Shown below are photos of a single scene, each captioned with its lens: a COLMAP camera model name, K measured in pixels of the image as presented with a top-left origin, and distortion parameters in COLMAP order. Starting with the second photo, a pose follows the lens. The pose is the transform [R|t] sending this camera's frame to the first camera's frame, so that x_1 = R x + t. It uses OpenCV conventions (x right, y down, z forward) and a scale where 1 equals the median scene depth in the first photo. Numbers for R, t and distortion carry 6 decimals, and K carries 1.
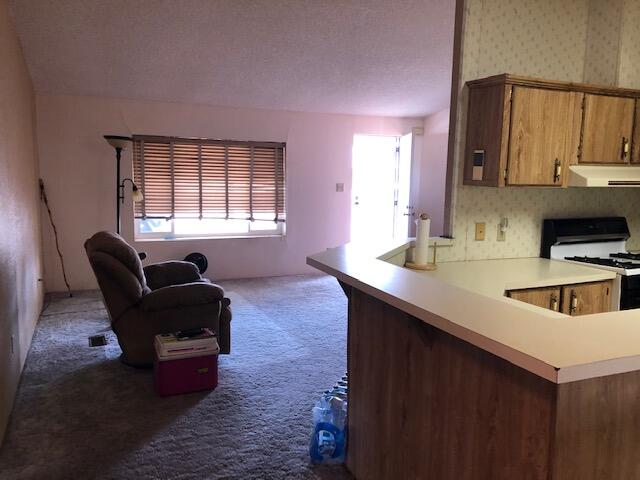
lens RADIAL K [[528.9, 0, 322.2], [0, 528.9, 238.2], [0, 0, 1]] dist [0.023547, -0.007423]
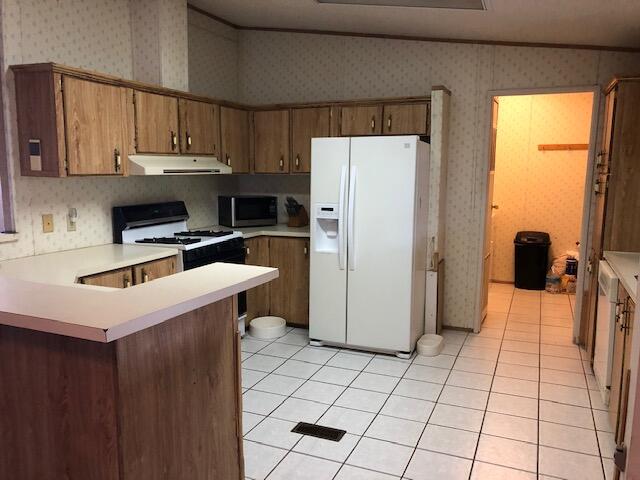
lens RADIAL K [[528.9, 0, 321.2], [0, 528.9, 242.2], [0, 0, 1]] dist [0.023547, -0.007423]
pose [[0.736727, -0.109330, 0.667293, 0.012303], [0.092840, 0.993851, 0.060333, 0.009553], [-0.669787, 0.017503, 0.742347, -0.062379]]
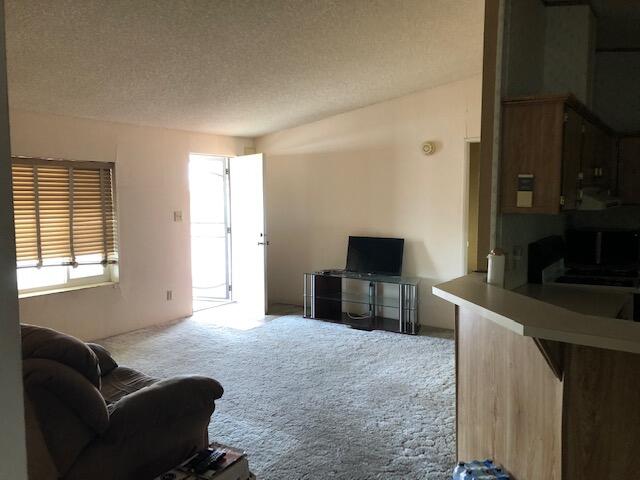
lens RADIAL K [[528.9, 0, 320.2], [0, 528.9, 234.3], [0, 0, 1]] dist [0.023547, -0.007423]
pose [[0.859562, -0.059901, 0.507509, -0.443143], [0.082831, 0.996305, -0.022696, -0.067532], [-0.504274, 0.061546, 0.861348, 0.377096]]
